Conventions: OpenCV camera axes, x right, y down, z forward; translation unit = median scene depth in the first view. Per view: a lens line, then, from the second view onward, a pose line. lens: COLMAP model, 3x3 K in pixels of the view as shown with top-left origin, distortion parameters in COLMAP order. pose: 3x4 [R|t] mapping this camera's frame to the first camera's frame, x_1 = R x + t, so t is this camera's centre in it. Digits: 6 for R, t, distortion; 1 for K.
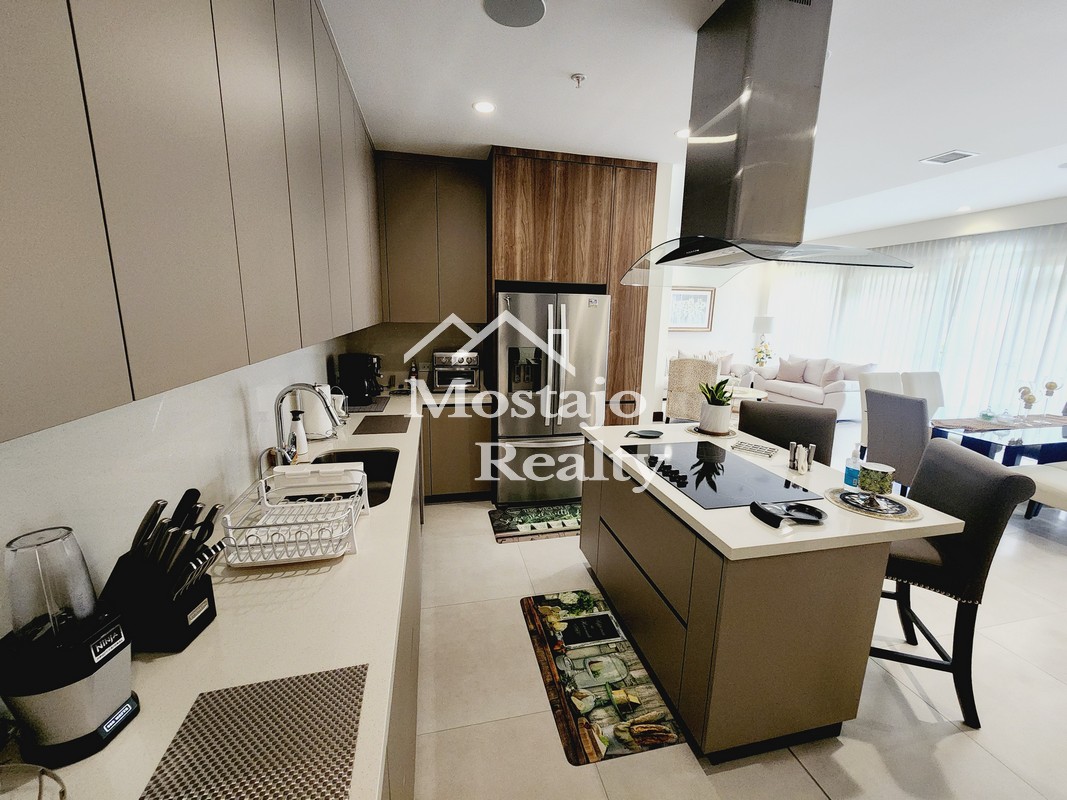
lens RADIAL K [[437.1, 0, 535.0], [0, 437.1, 397.4], [0, 0, 1]] dist [0.000633, 0.000261]
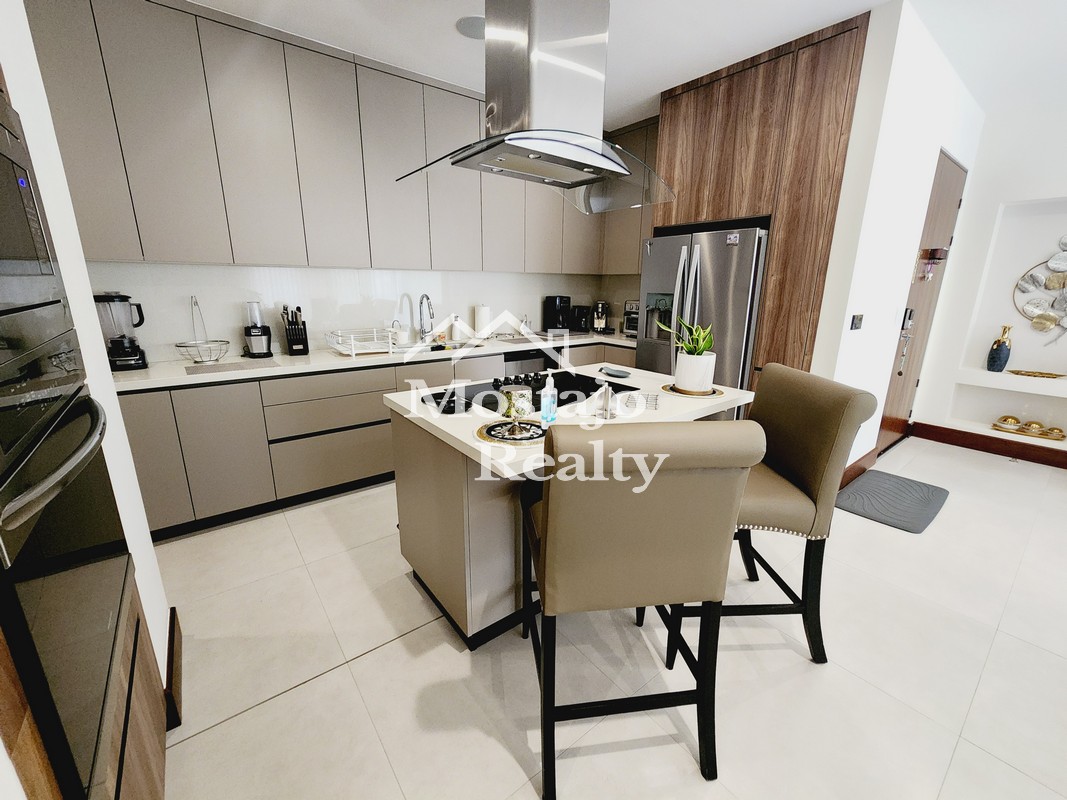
lens RADIAL K [[437.1, 0, 535.0], [0, 437.1, 397.4], [0, 0, 1]] dist [0.000633, 0.000261]
pose [[0.428182, 0.209080, -0.879173, 0.758186], [-0.183046, 0.972767, 0.142189, 0.026253], [0.884960, 0.100047, 0.454793, 0.312592]]
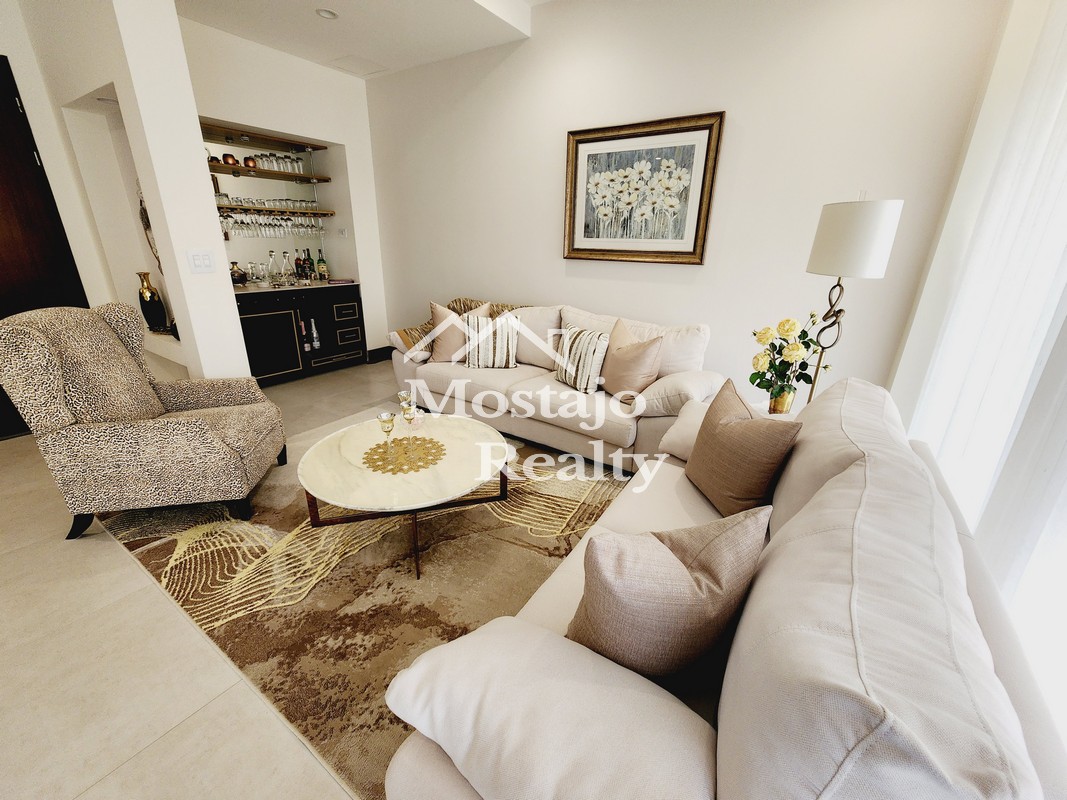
lens RADIAL K [[437.1, 0, 535.0], [0, 437.1, 397.4], [0, 0, 1]] dist [0.000633, 0.000261]
pose [[0.687233, 0.244106, -0.684195, 1.493544], [-0.164328, 0.969676, 0.180901, -0.247612], [0.707606, -0.011888, 0.706507, 1.800182]]
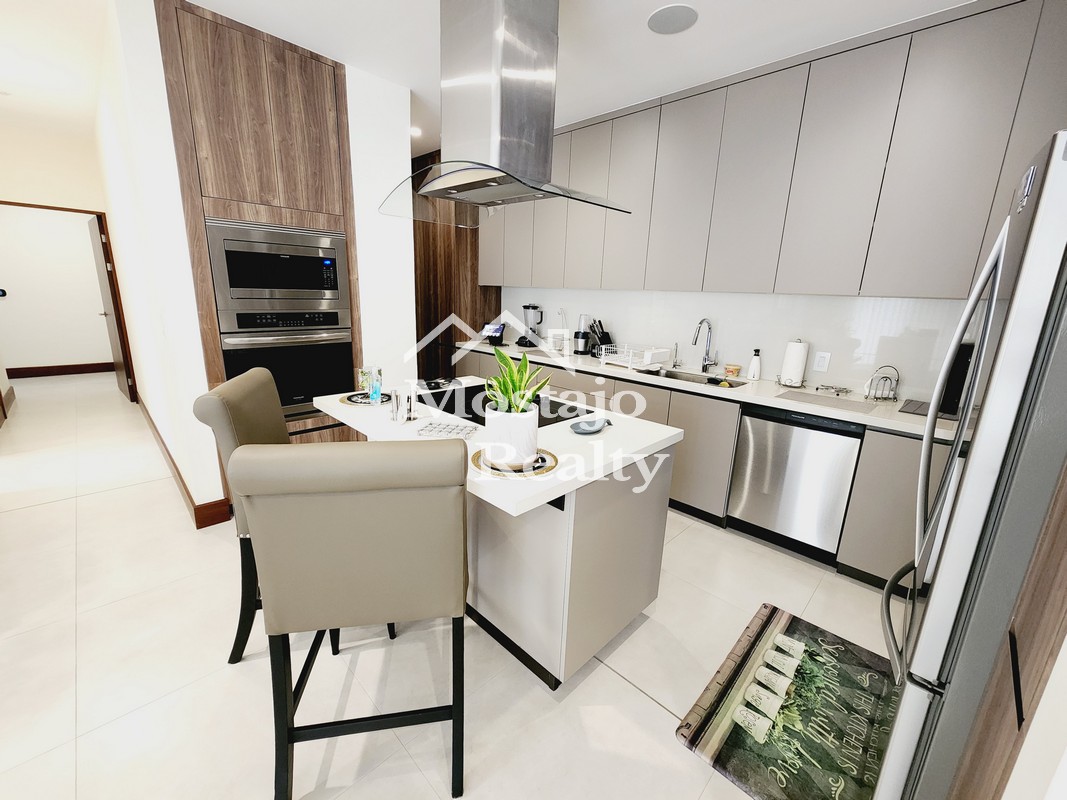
lens RADIAL K [[437.1, 0, 535.0], [0, 437.1, 397.4], [0, 0, 1]] dist [0.000633, 0.000261]
pose [[-0.840582, 0.074542, -0.536531, 0.516134], [-0.163066, 0.909719, 0.381866, -0.153054], [0.516557, 0.408480, -0.752538, 1.082012]]
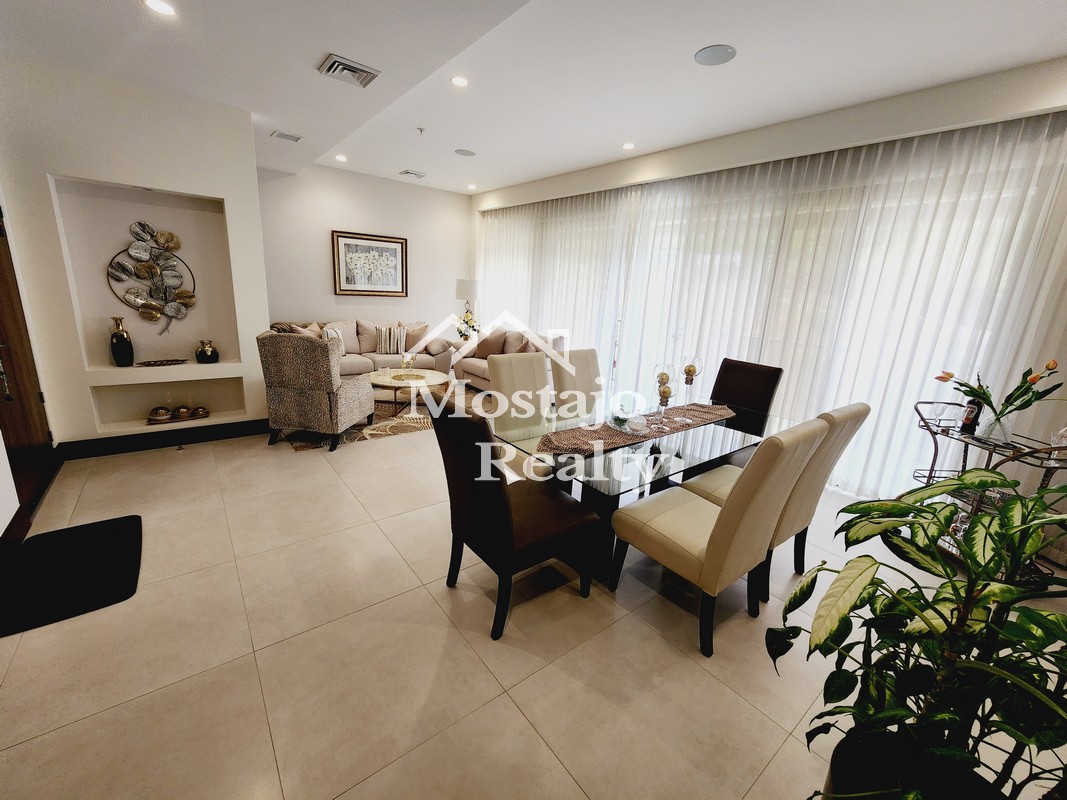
lens RADIAL K [[437.1, 0, 535.0], [0, 437.1, 397.4], [0, 0, 1]] dist [0.000633, 0.000261]
pose [[0.900233, -0.074548, 0.428980, 0.686940], [0.047326, 0.996150, 0.073795, -0.049356], [-0.432830, -0.046131, 0.900295, 0.500239]]
